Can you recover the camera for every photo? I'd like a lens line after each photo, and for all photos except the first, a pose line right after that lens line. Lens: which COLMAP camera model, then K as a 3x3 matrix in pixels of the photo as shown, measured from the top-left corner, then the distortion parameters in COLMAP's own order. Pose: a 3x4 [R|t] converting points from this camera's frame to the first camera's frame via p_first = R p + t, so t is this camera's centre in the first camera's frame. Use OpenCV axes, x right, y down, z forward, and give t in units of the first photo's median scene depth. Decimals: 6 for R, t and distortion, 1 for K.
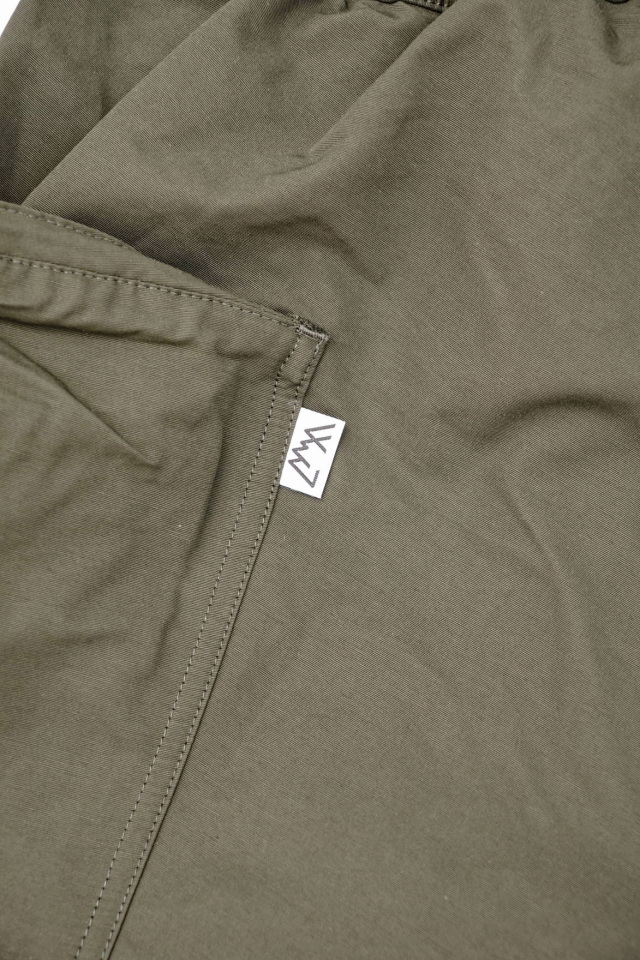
lens RADIAL K [[1936.6, 0, 320.0], [0, 1936.6, 480.0], [0, 0, 1]] dist [0.371832, -0.096877]
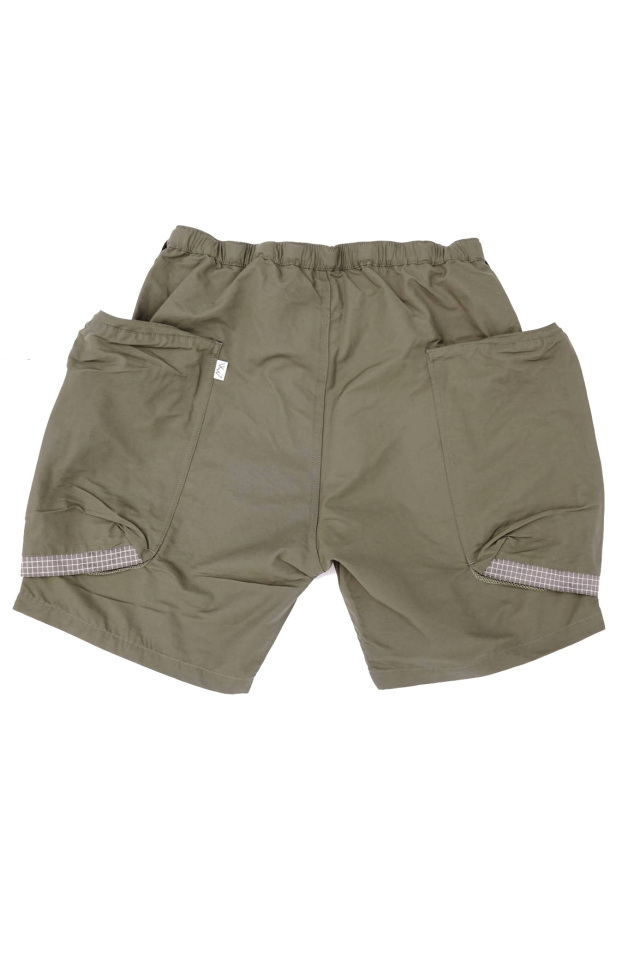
lens RADIAL K [[972.4, 0, 320.0], [0, 972.4, 480.0], [0, 0, 1]] dist [-0.119212, 0.216193]
pose [[0.996782, -0.063432, 0.049001, 0.098412], [0.053360, 0.981316, 0.184853, -0.167501], [-0.059811, -0.181644, 0.981544, -1.235195]]
